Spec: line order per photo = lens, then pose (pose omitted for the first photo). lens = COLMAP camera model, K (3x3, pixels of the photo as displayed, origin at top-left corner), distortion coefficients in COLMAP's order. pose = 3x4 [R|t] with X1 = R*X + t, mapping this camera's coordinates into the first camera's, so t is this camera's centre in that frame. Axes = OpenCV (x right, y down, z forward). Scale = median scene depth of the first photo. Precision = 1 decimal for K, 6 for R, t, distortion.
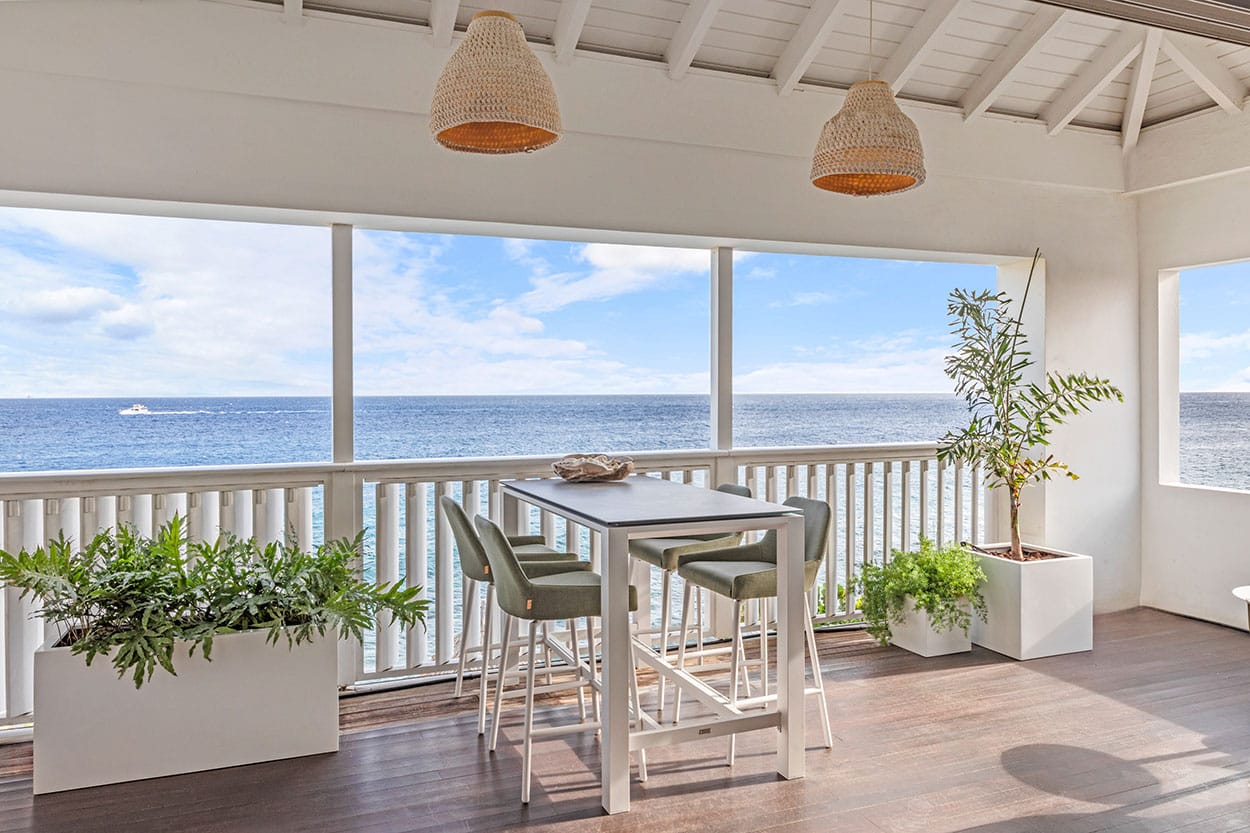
lens RADIAL K [[878.8, 0, 621.3], [0, 878.8, 410.3], [0, 0, 1]] dist [0.003224, 0.002409]
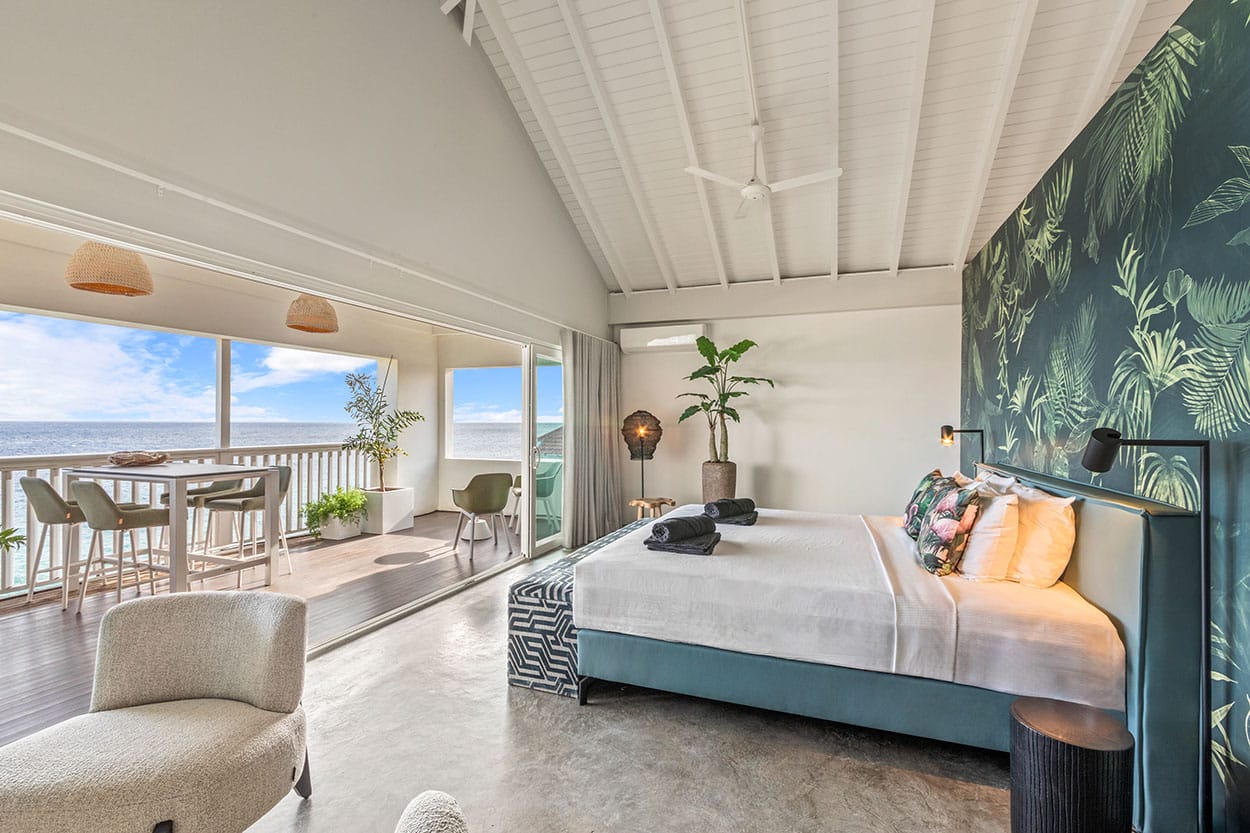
lens RADIAL K [[549.4, 0, 624.8], [0, 549.4, 416.8], [0, 0, 1]] dist [-0.011648, -0.000861]
pose [[0.700179, 0.013096, 0.713848, -0.115878], [0.008286, 0.999615, -0.026466, 0.016814], [-0.713920, 0.024446, 0.699801, -0.415083]]
